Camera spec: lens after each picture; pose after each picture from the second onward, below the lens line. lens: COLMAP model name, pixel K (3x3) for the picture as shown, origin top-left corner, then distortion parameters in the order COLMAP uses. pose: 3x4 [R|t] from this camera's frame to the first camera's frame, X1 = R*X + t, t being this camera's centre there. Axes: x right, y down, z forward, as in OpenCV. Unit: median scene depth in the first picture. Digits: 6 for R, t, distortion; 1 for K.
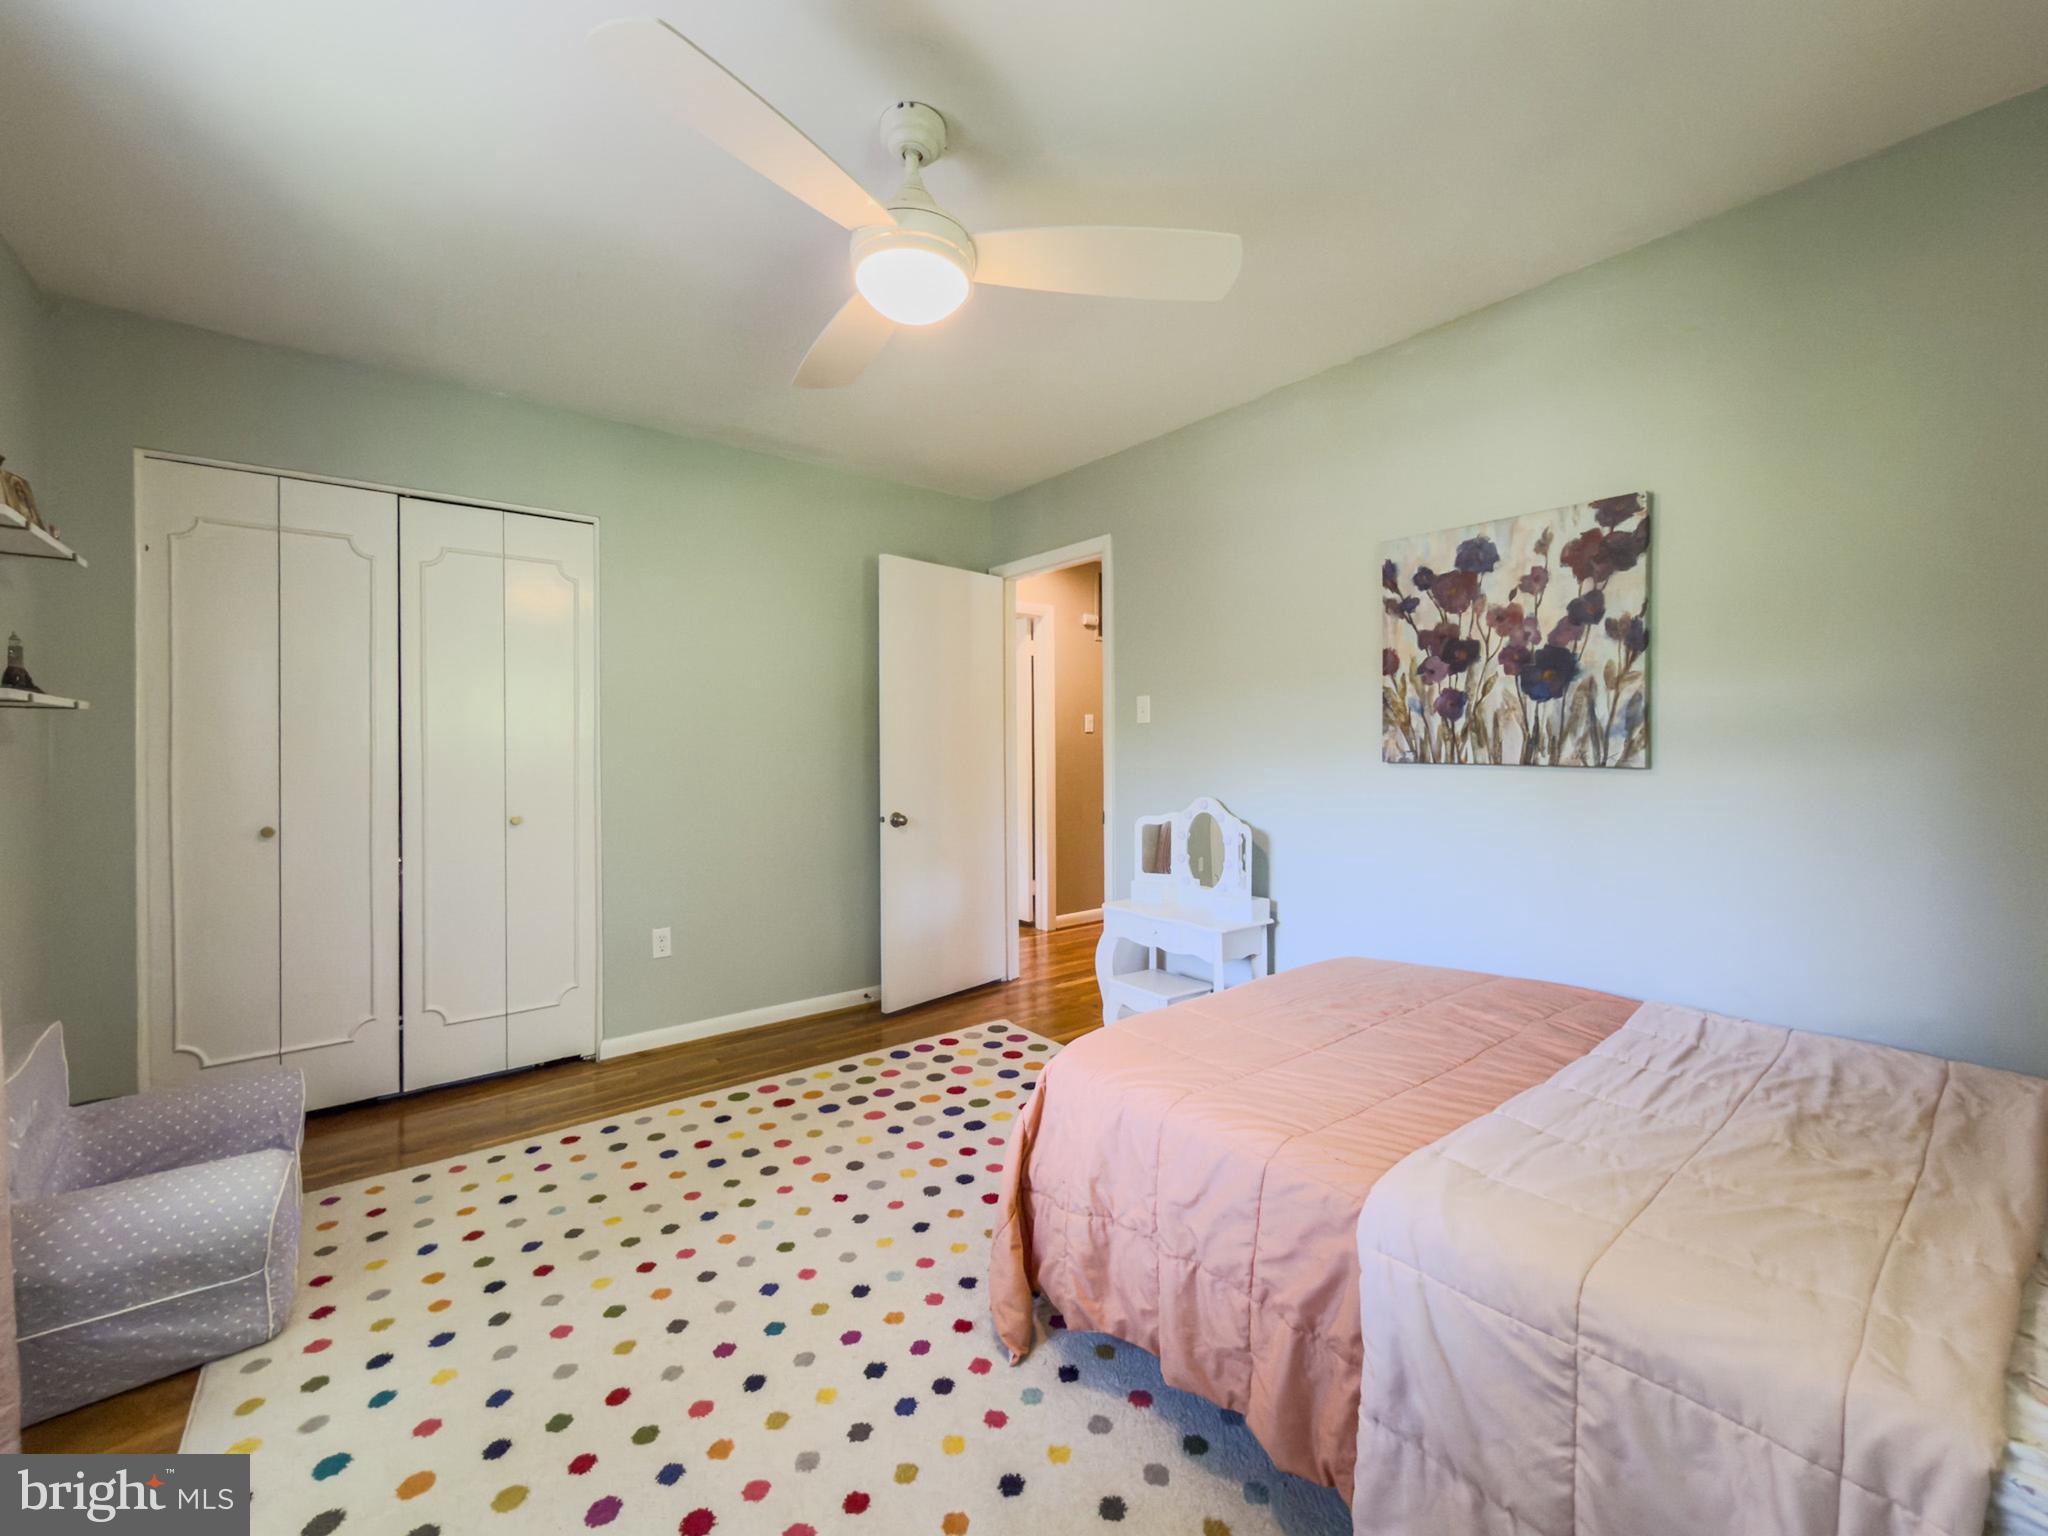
lens RADIAL K [[838.7, 0, 1023.4], [0, 838.7, 757.0], [0, 0, 1]] dist [-0.005845, -0.000227]
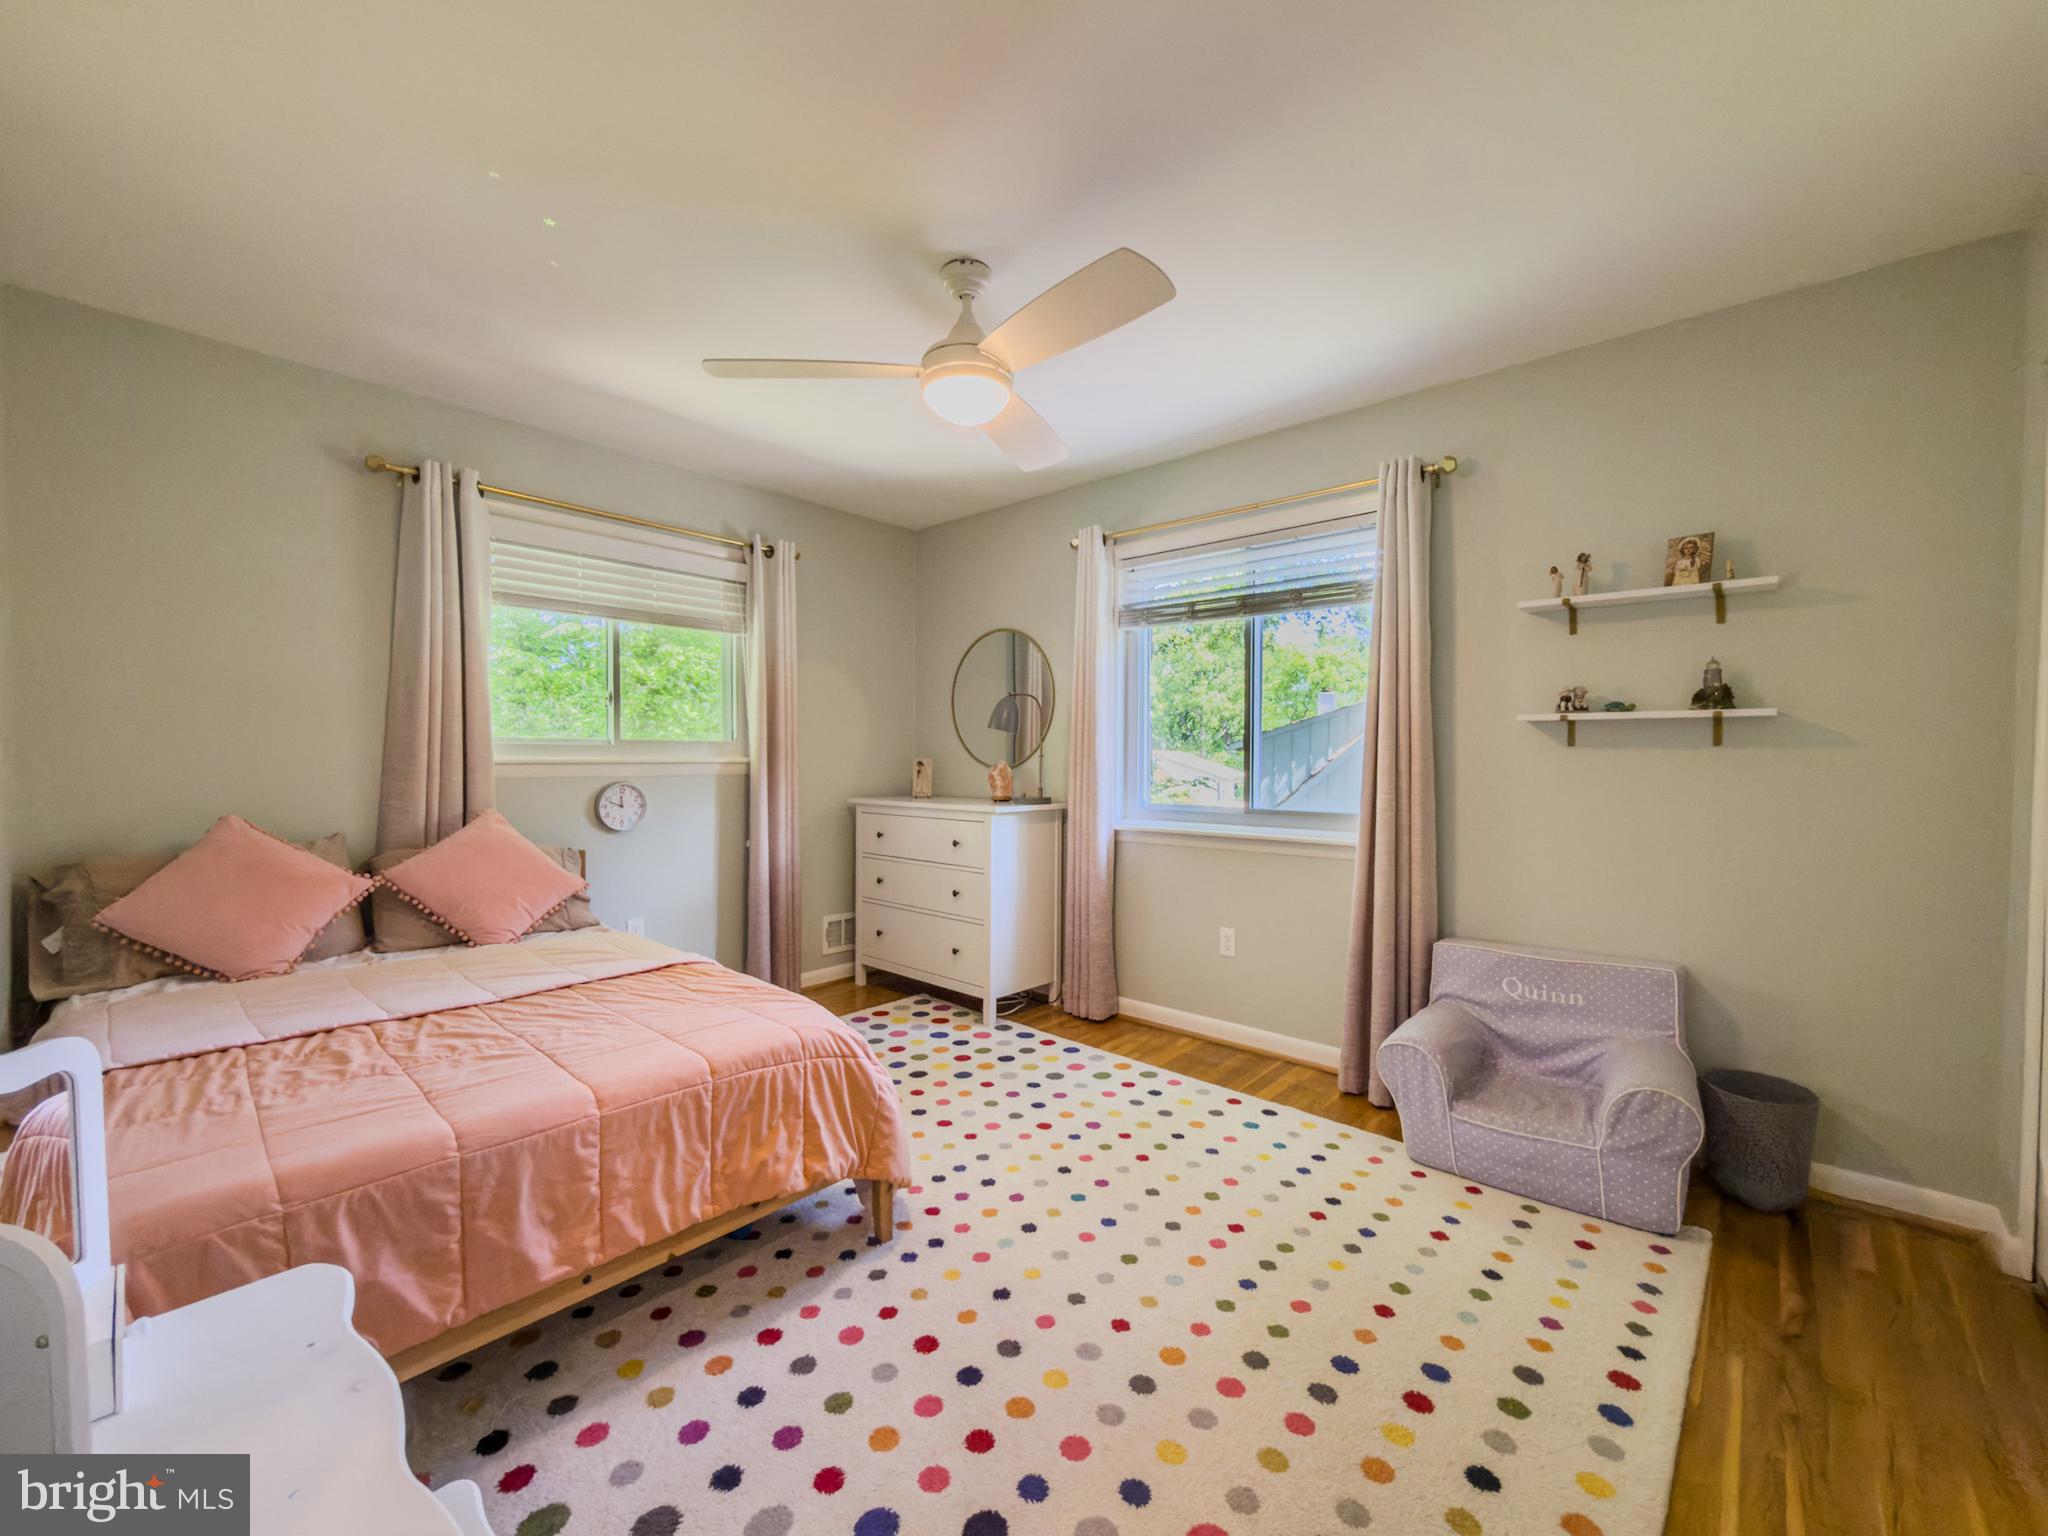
lens RADIAL K [[838.7, 0, 1023.4], [0, 838.7, 766.0], [0, 0, 1]] dist [-0.005845, -0.000227]
pose [[-0.986895, 0.005372, -0.161274, -0.005576], [0.000828, 0.999601, 0.028229, -0.017680], [0.161362, 0.027726, -0.986506, 1.720922]]
